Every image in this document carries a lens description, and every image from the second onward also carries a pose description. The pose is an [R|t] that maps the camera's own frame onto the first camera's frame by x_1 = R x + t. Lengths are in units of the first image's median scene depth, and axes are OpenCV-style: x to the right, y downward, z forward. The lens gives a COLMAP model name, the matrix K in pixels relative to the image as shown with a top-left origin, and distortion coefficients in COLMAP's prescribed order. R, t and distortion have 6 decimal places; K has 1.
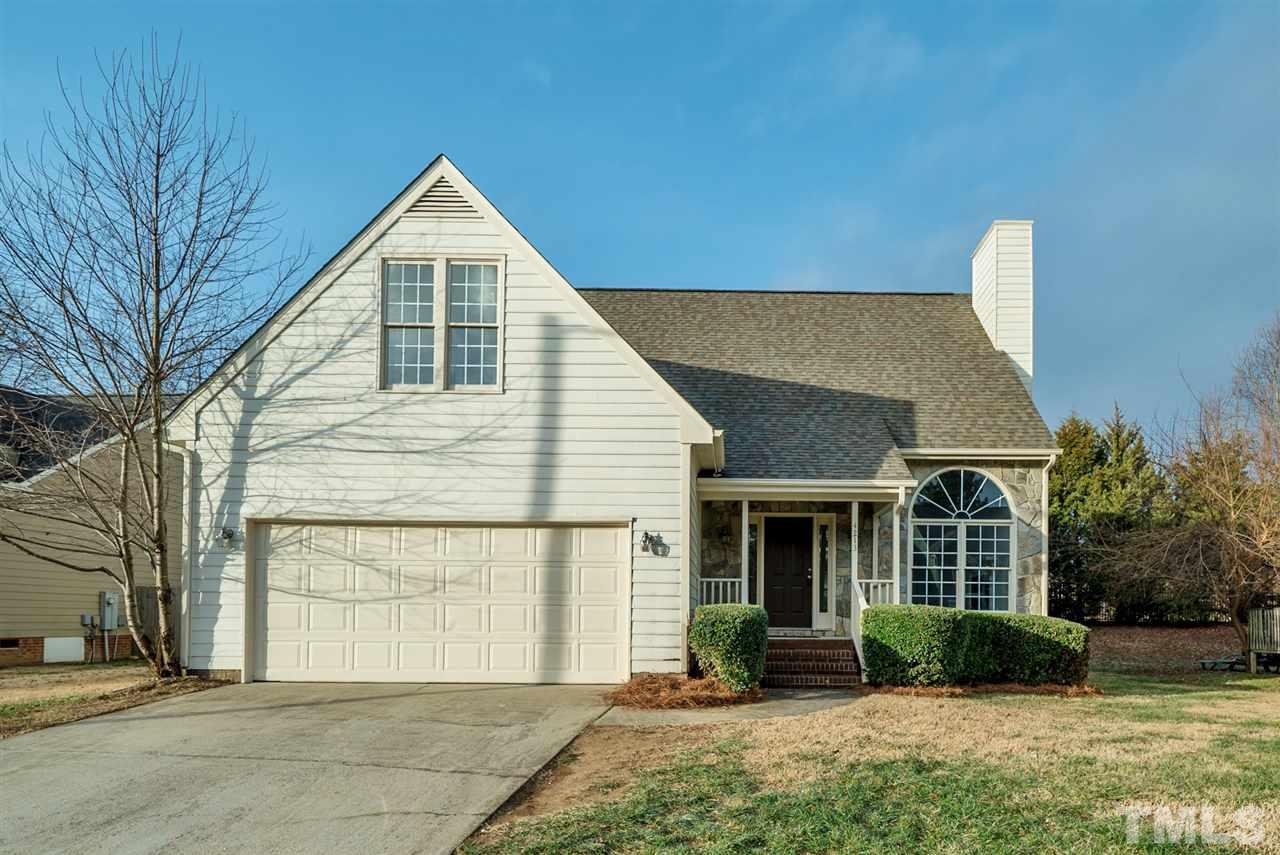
lens RADIAL K [[586.6, 0, 640.0], [0, 586.6, 598.0], [0, 0, 1]] dist [0.000415, -0.000055]
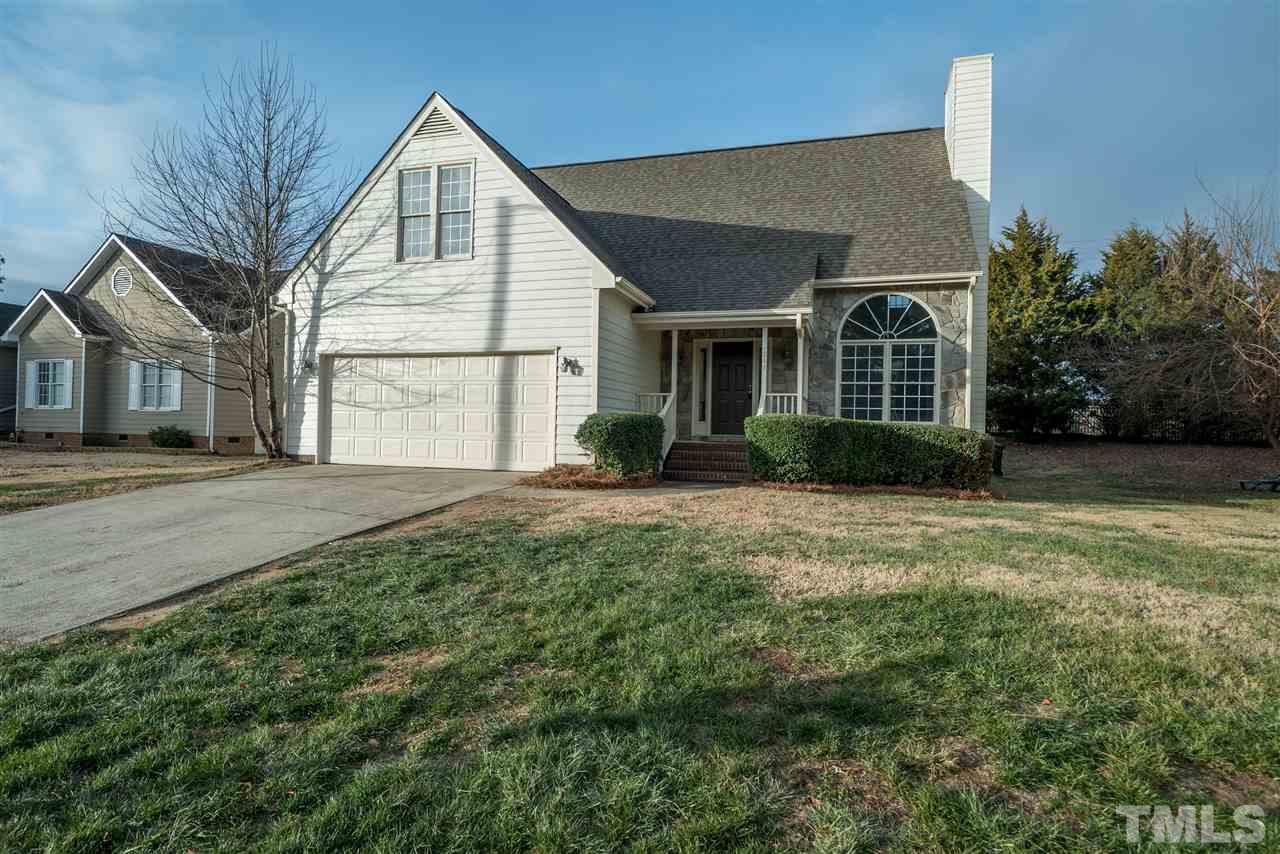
lens RADIAL K [[524.1, 0, 639.8], [0, 524.1, 415.1], [0, 0, 1]] dist [0.001112, 0.000224]
pose [[0.971244, 0.004578, -0.238042, 0.438534], [-0.005102, 0.999986, -0.001584, 0.017983], [0.238031, 0.002753, 0.971254, -0.101198]]
